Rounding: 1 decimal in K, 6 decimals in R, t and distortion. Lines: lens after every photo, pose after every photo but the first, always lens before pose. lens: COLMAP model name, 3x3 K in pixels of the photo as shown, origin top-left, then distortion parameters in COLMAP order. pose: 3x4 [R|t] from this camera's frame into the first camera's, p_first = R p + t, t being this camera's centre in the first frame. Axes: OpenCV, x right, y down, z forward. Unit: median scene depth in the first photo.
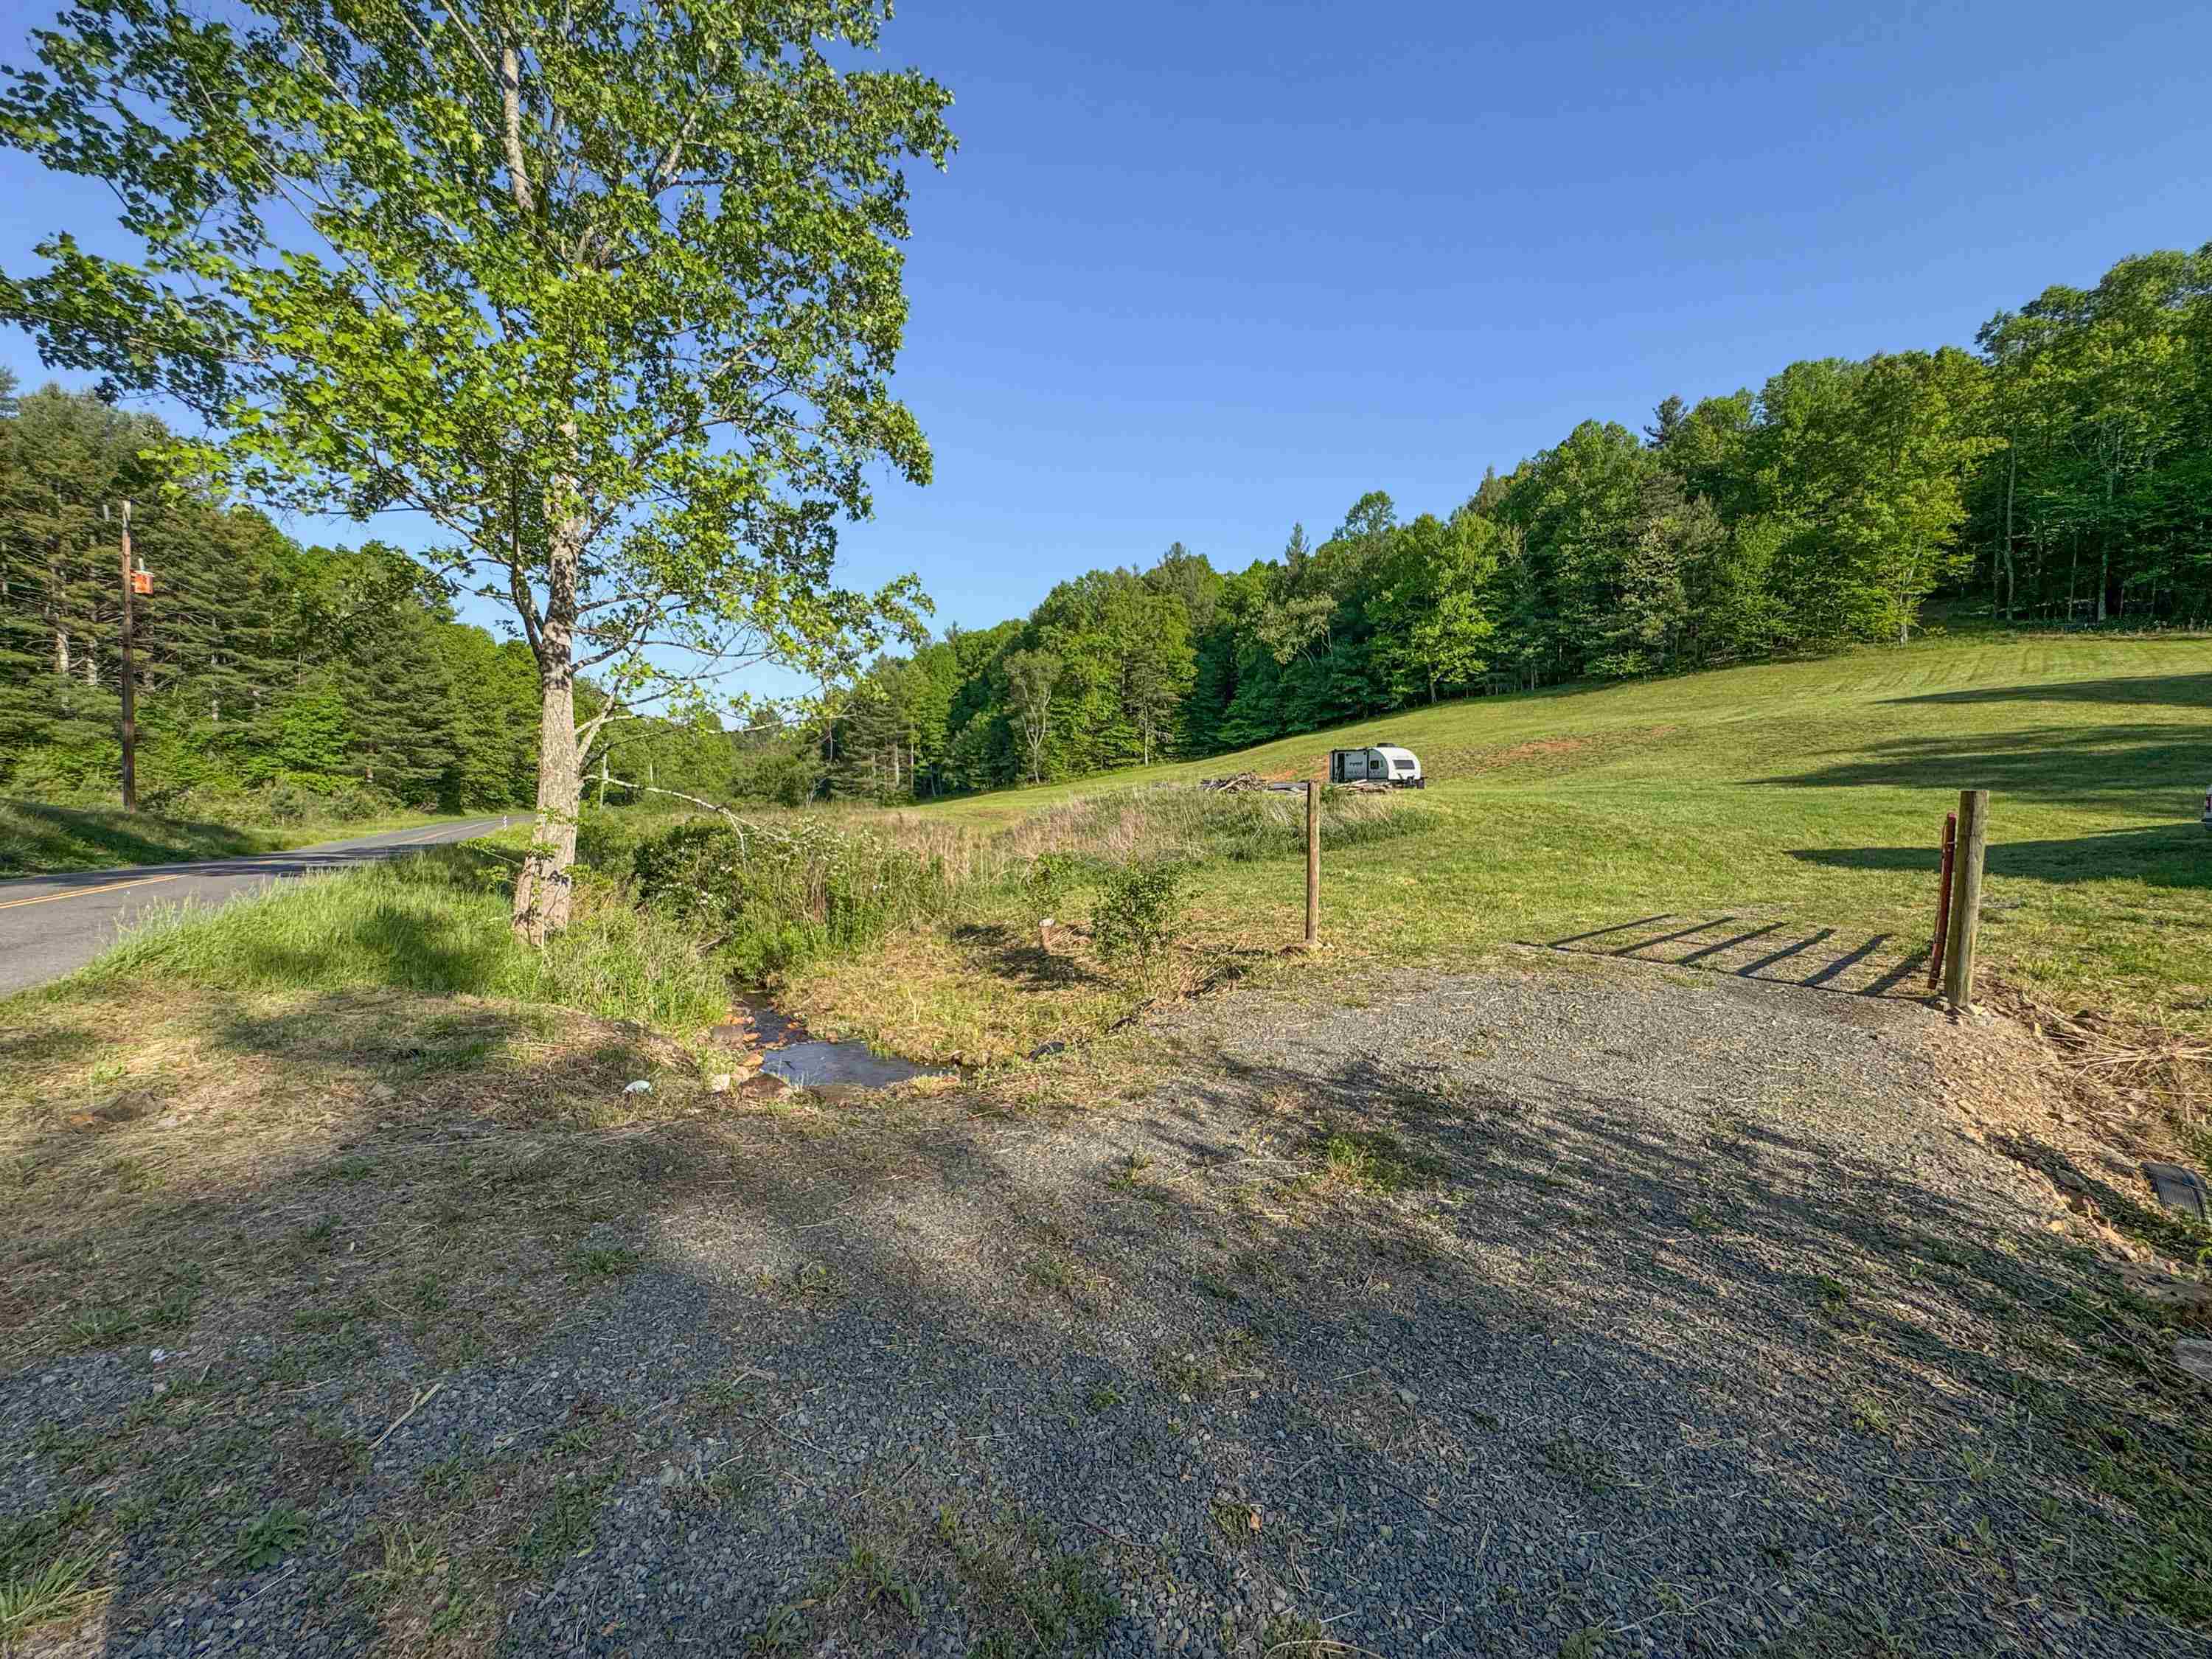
lens RADIAL K [[904.5, 0, 1102.9], [0, 904.5, 828.1], [0, 0, 1]] dist [-0.037674, 0.015839]
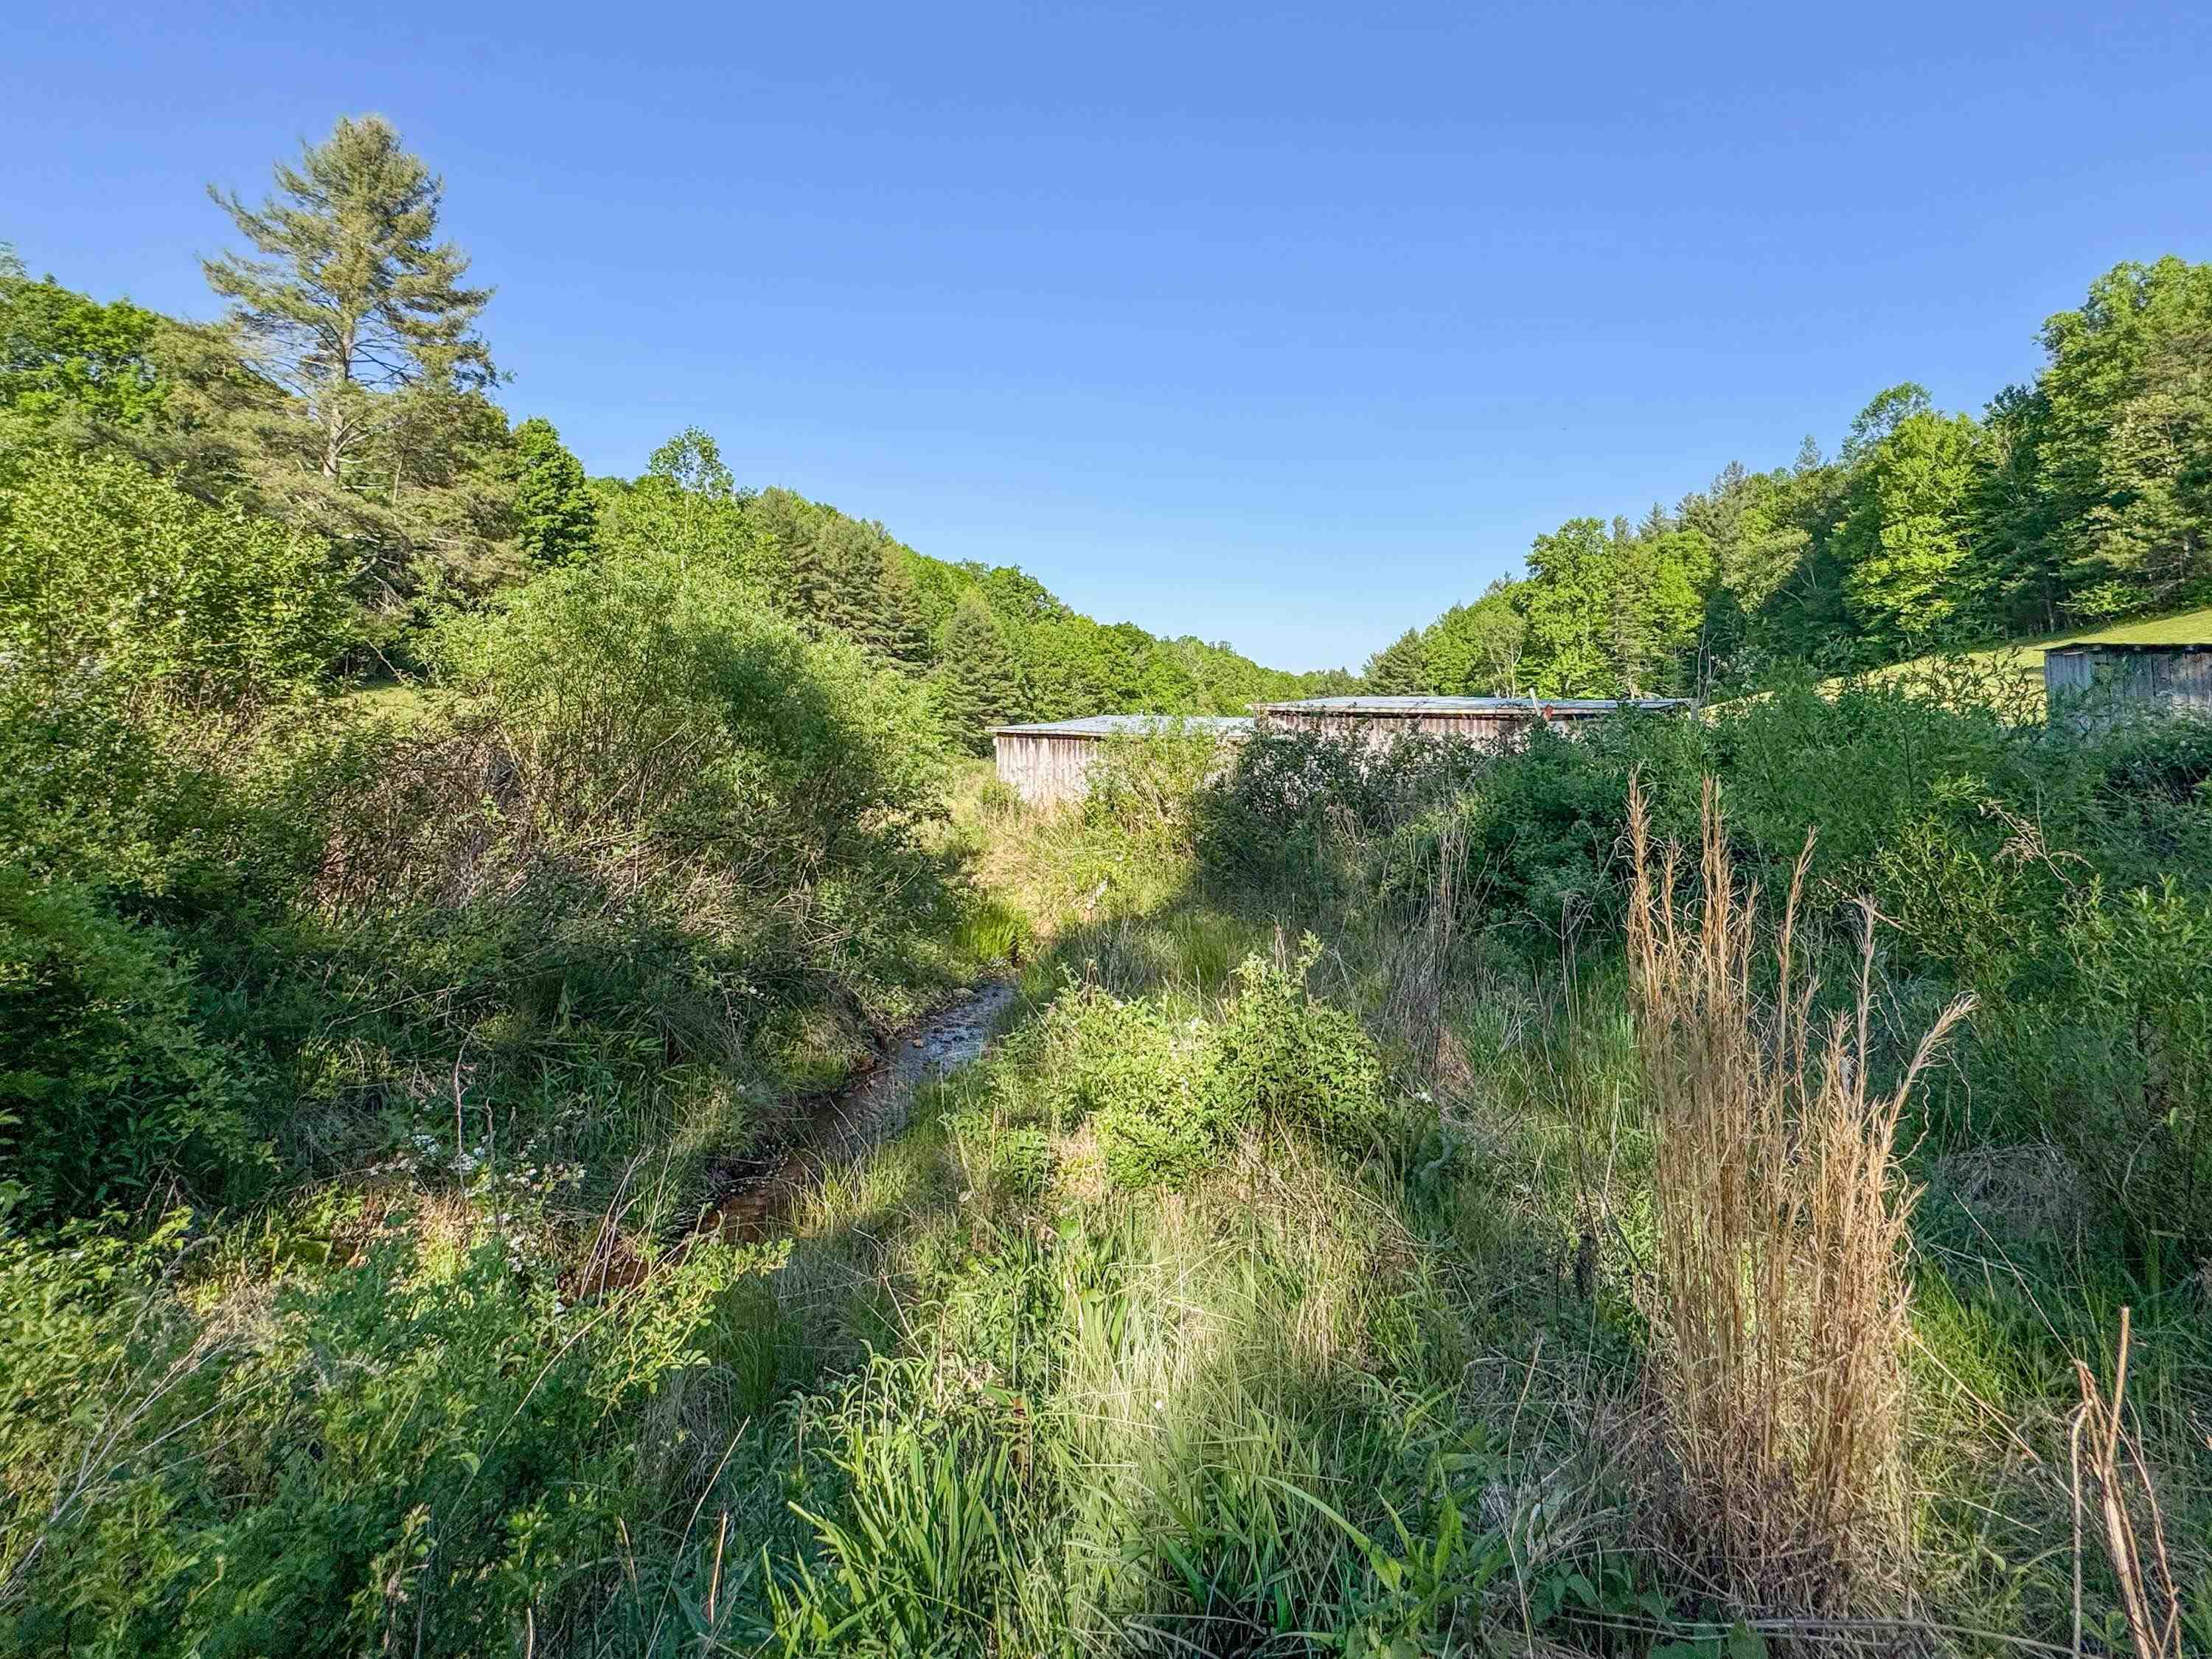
lens RADIAL K [[1030.7, 0, 1112.5], [0, 1030.7, 813.0], [0, 0, 1]] dist [-0.031781, -0.000291]
pose [[0.753476, 0.057901, -0.654921, 0.551347], [-0.045154, 0.998320, 0.036312, -0.000633], [0.655923, 0.002212, 0.754825, -0.170201]]
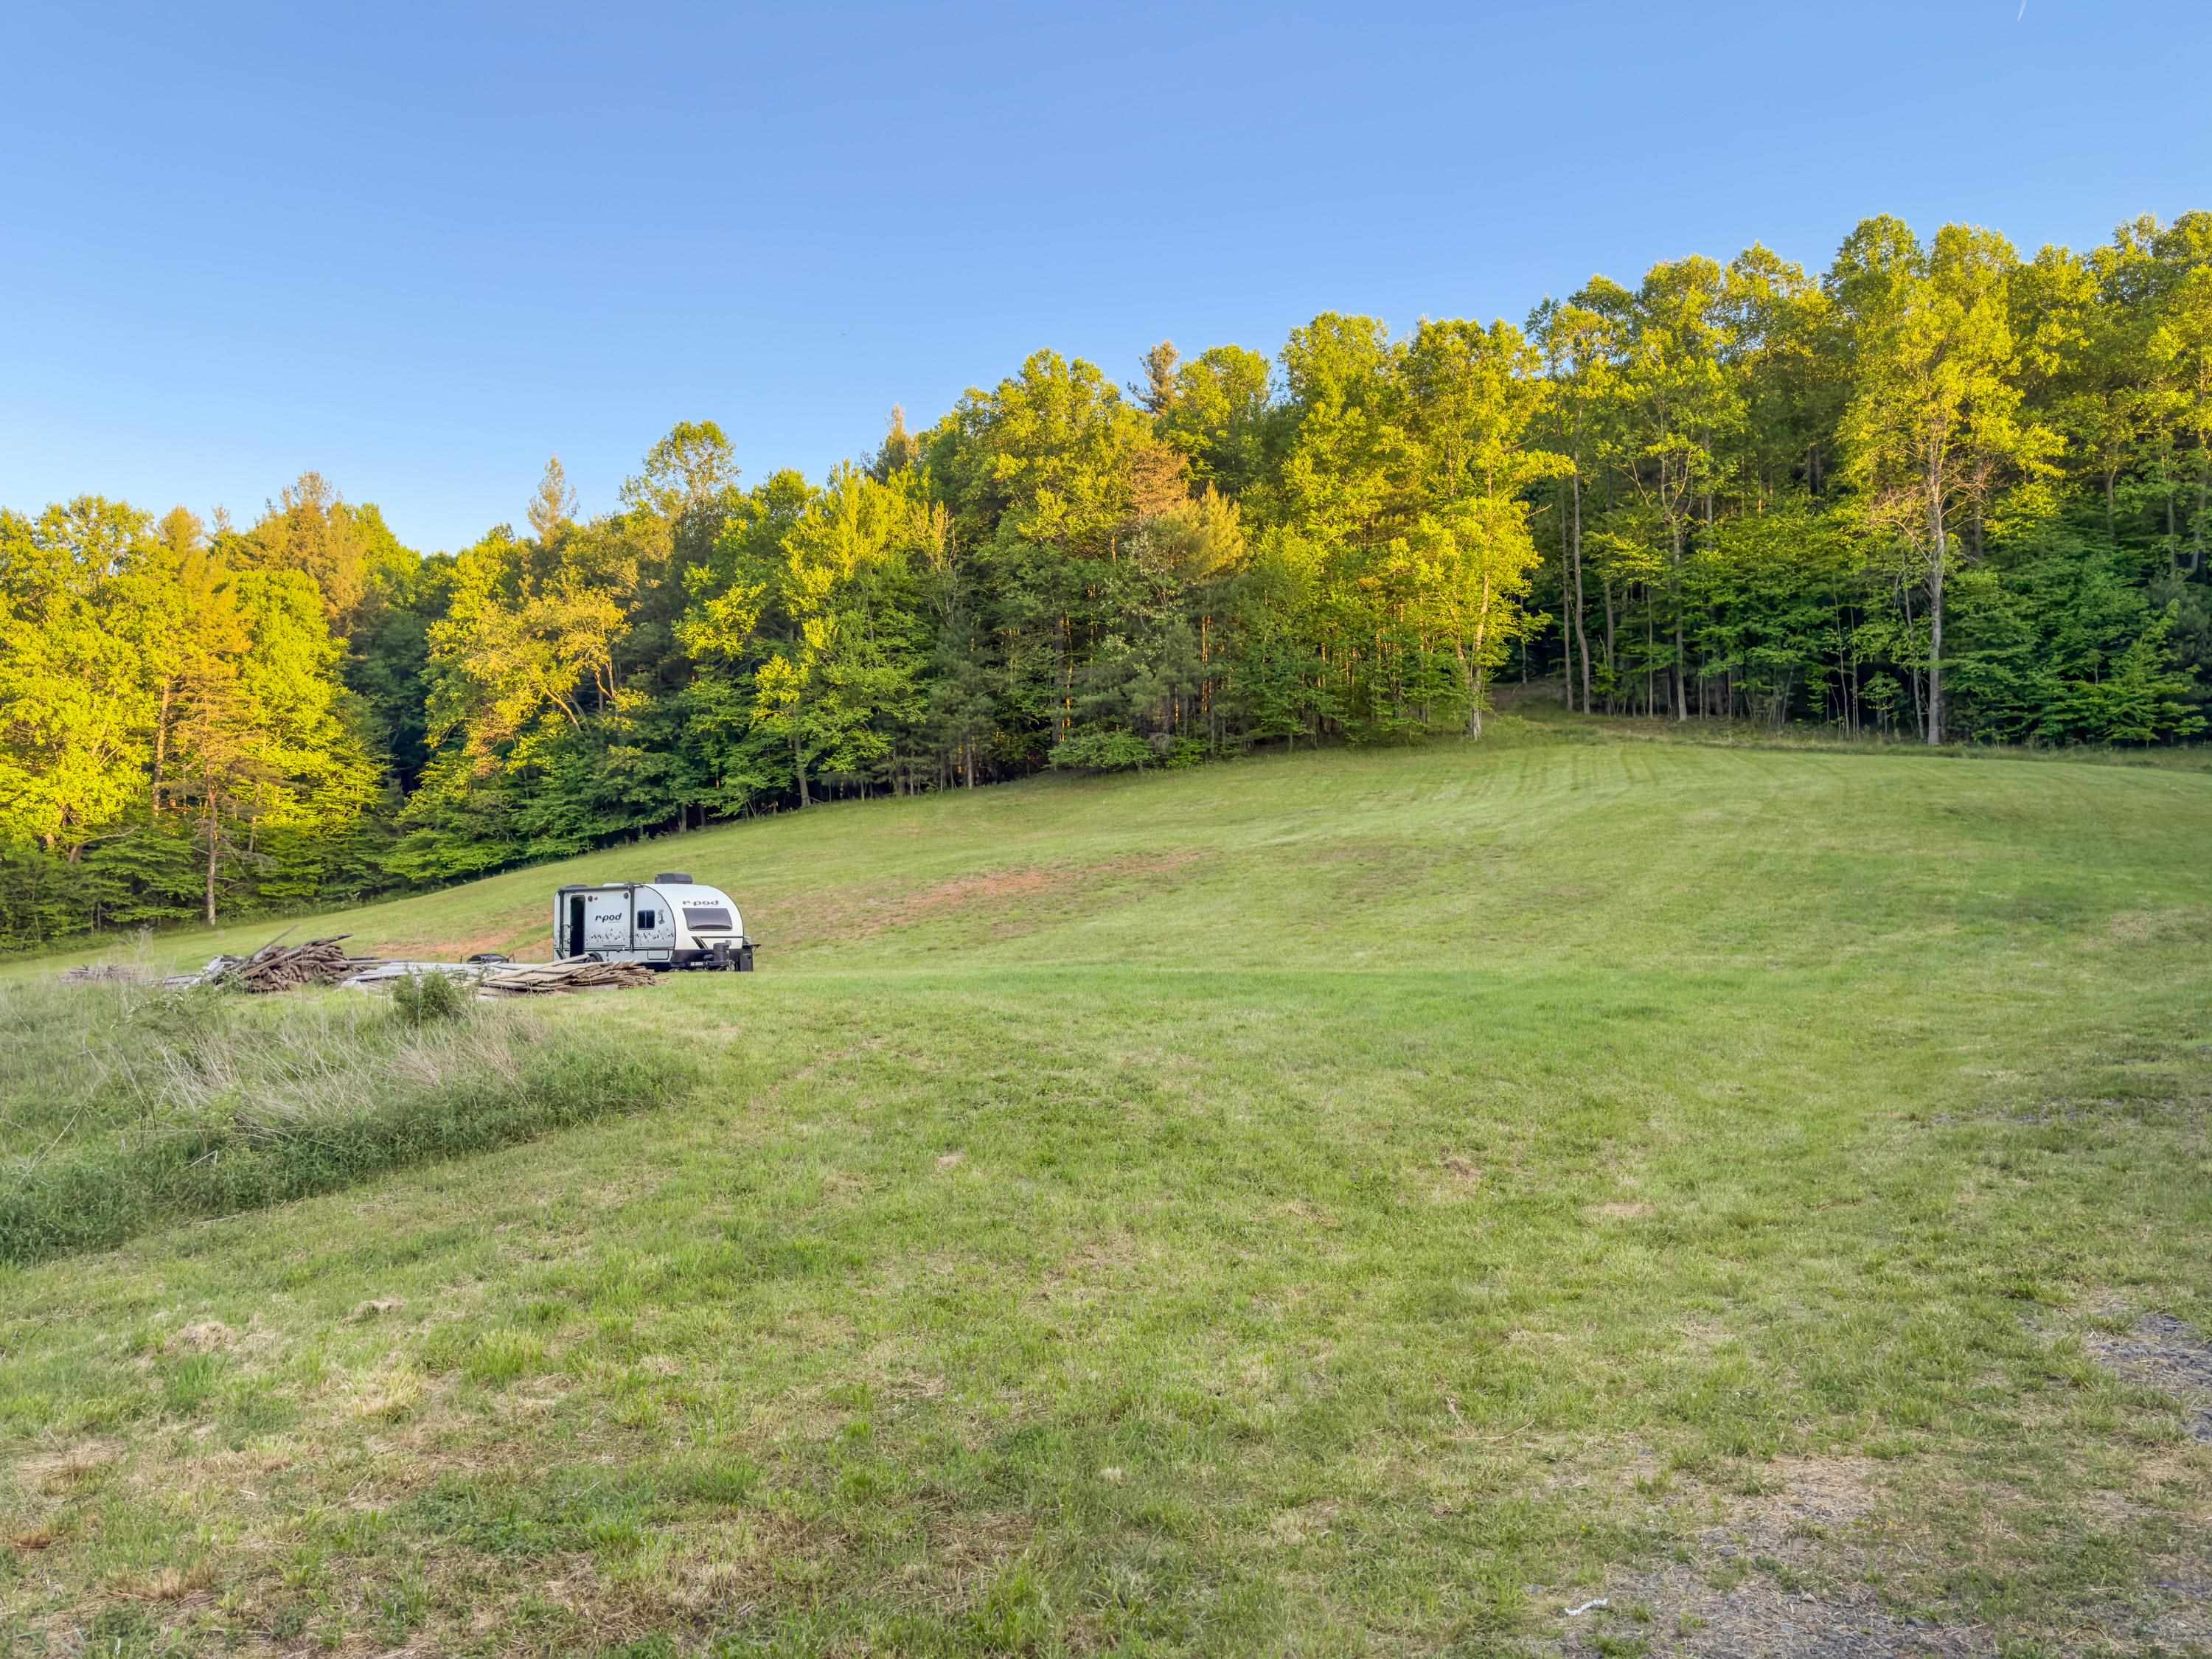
lens RADIAL K [[1578.9, 0, 1092.8], [0, 1578.9, 826.6], [0, 0, 1]] dist [0.022213, -0.000288]
pose [[0.870258, 0.030324, 0.491662, 0.065300], [0.033804, 0.992074, -0.121021, -0.007727], [-0.491435, 0.121939, 0.862336, 0.117544]]
